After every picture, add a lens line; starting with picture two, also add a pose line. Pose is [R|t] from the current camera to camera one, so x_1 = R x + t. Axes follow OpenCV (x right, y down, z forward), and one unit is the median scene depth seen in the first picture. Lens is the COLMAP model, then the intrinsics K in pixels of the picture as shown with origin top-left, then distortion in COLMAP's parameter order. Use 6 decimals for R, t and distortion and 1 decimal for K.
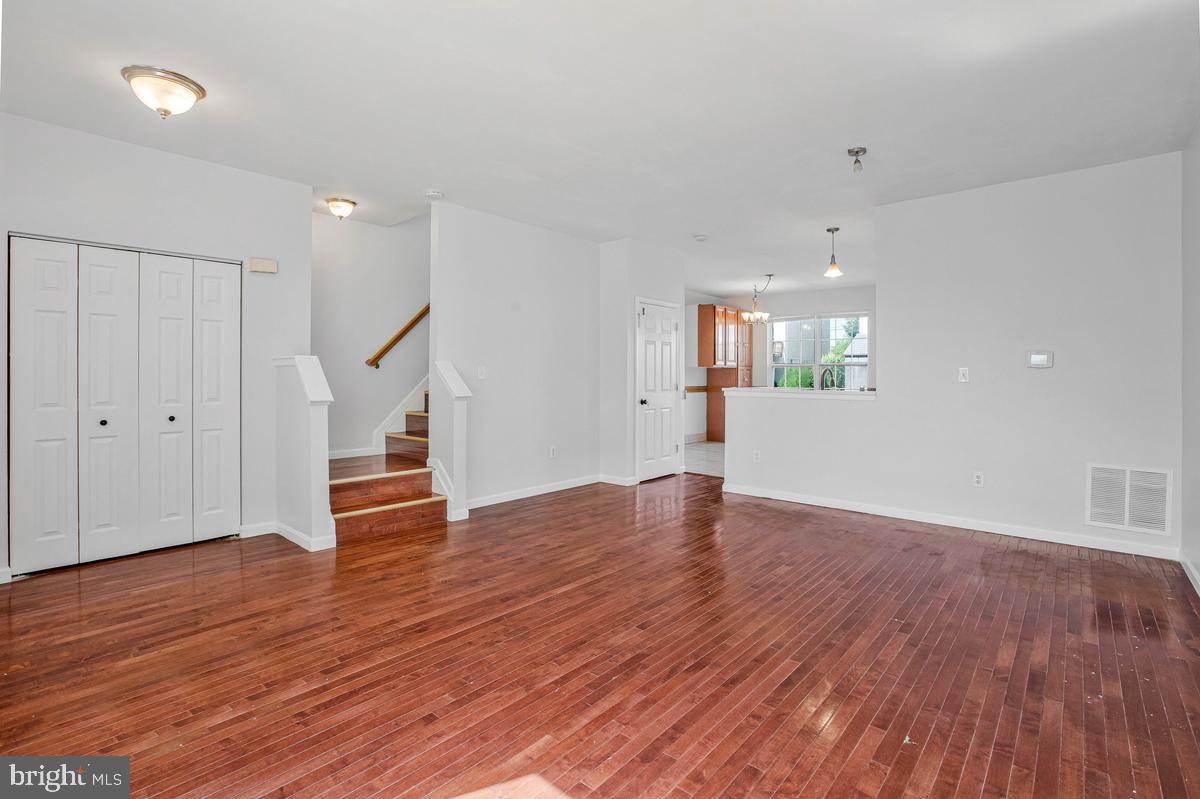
lens RADIAL K [[552.4, 0, 598.7], [0, 552.4, 383.9], [0, 0, 1]] dist [-0.058195, 0.013212]
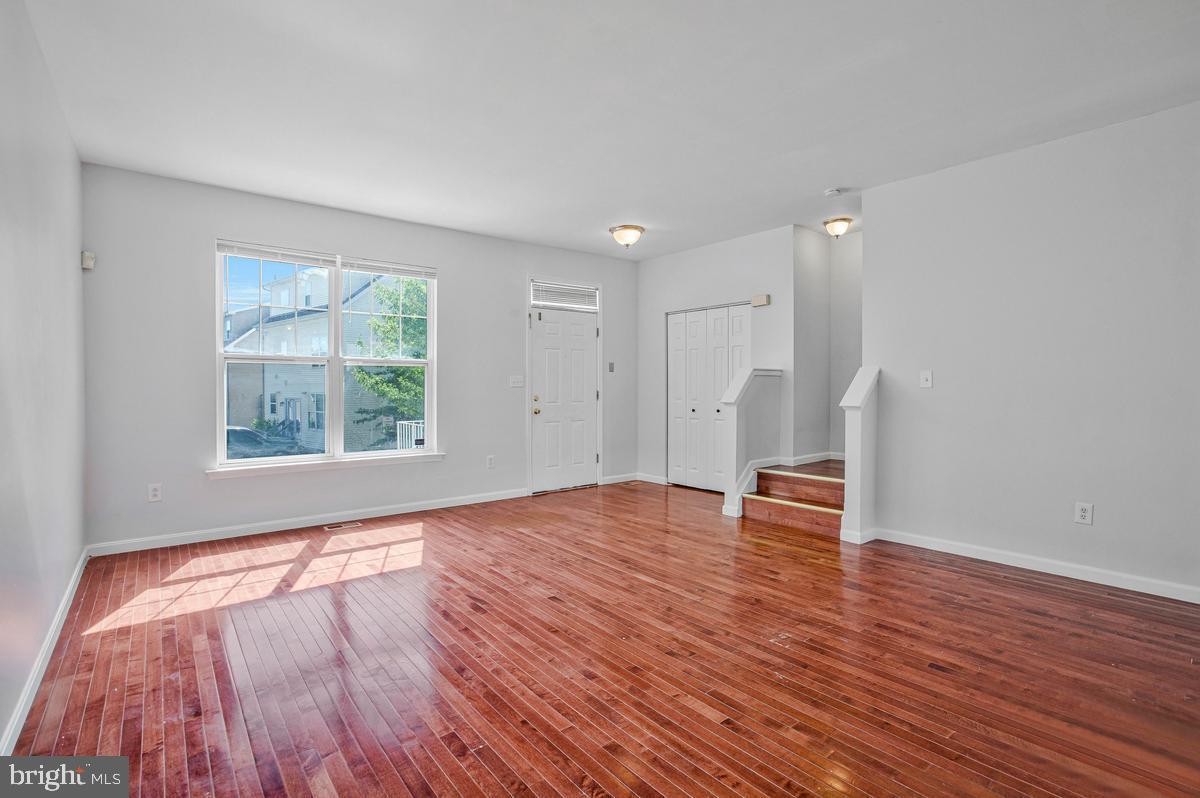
lens RADIAL K [[552.4, 0, 598.7], [0, 552.4, 383.4], [0, 0, 1]] dist [-0.058195, 0.013212]
pose [[-0.157209, -0.003899, -0.987558, 1.128746], [-0.011673, 0.999930, -0.002090, -0.010823], [0.987496, 0.011199, -0.157243, 1.180893]]
